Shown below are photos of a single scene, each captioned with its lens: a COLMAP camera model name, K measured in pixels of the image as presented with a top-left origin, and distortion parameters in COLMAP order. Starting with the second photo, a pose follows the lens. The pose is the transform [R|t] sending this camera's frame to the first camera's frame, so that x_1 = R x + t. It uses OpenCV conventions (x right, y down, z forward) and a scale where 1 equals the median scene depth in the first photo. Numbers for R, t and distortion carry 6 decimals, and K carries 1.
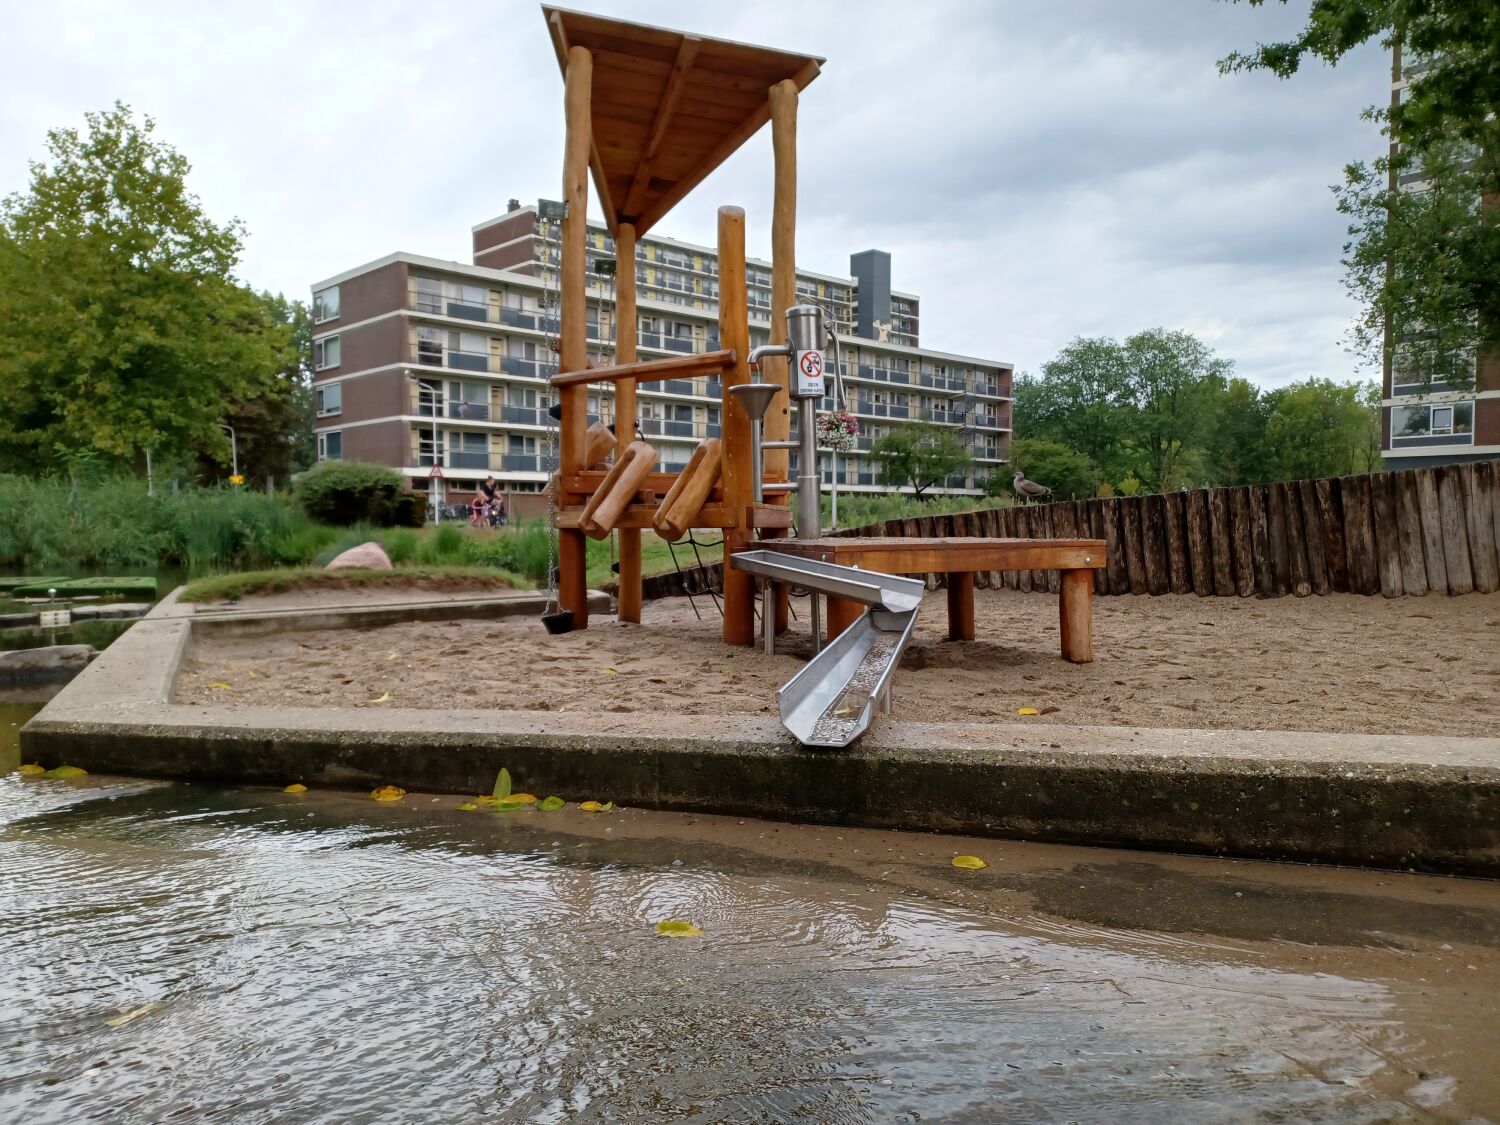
lens RADIAL K [[1098.2, 0, 742.3], [0, 1098.2, 562.8], [0, 0, 1]] dist [0.047903, -0.026368]
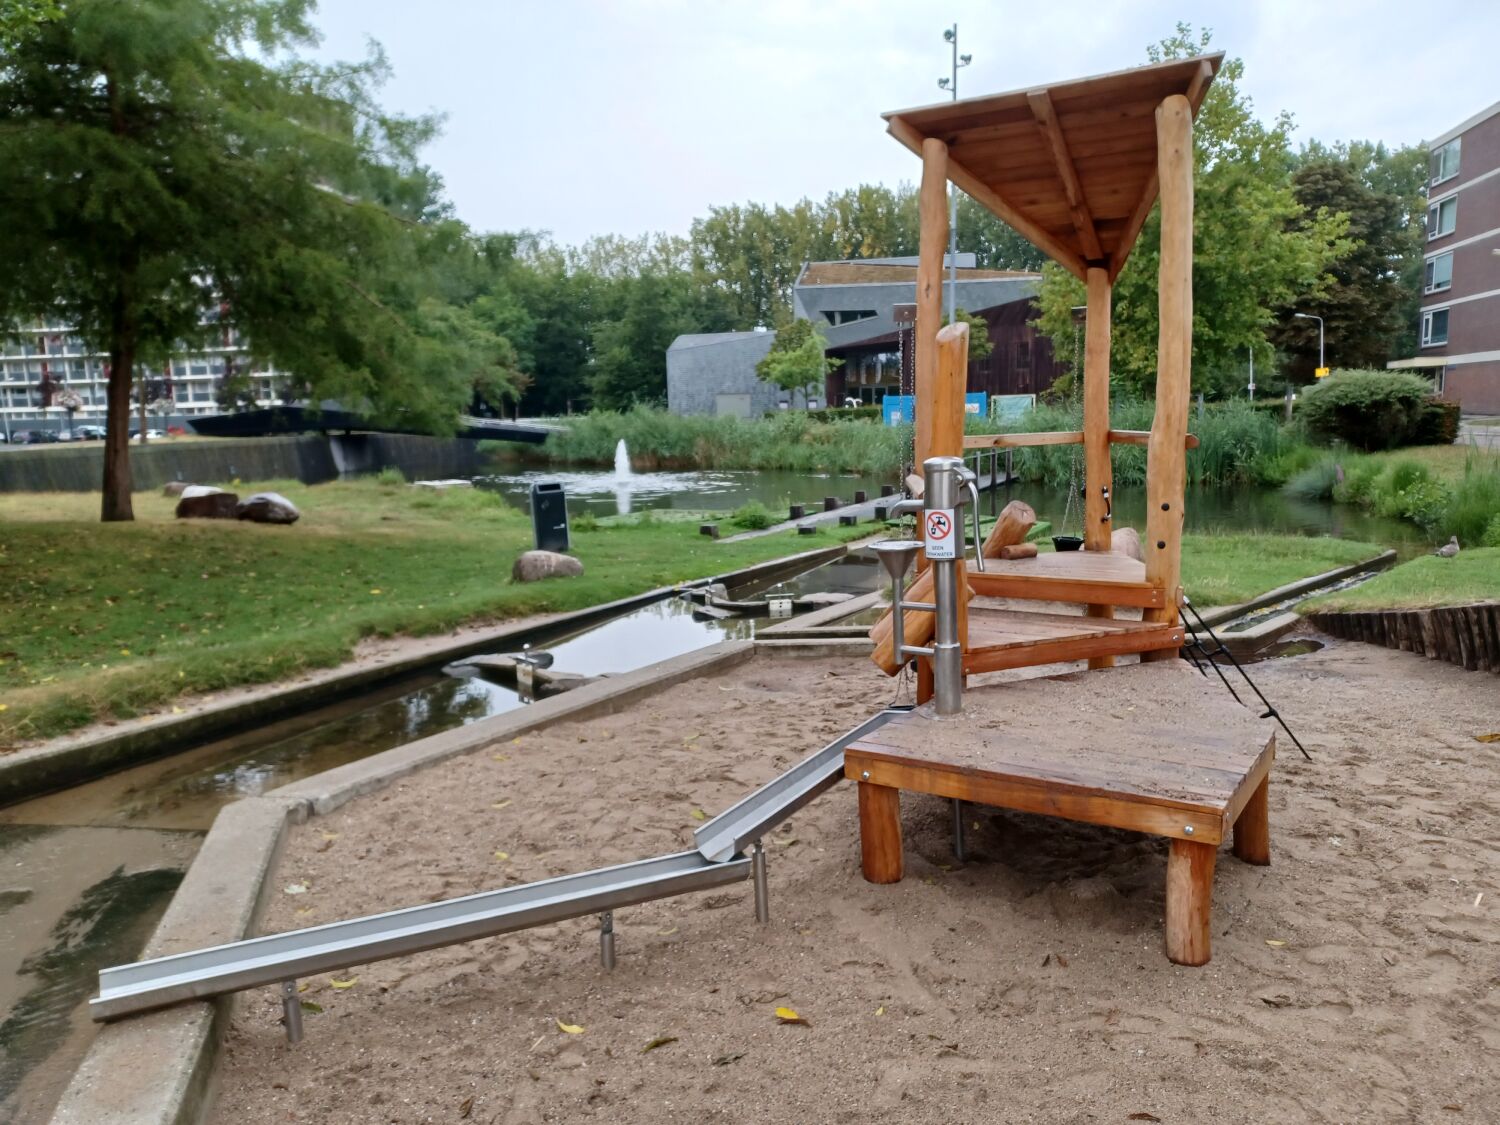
lens RADIAL K [[1098.2, 0, 742.3], [0, 1098.2, 562.8], [0, 0, 1]] dist [0.047903, -0.026368]
pose [[0.575775, 0.094858, -0.812087, 0.108538], [-0.003091, 0.993492, 0.113856, -0.038804], [0.817603, -0.063045, 0.572321, 0.054314]]
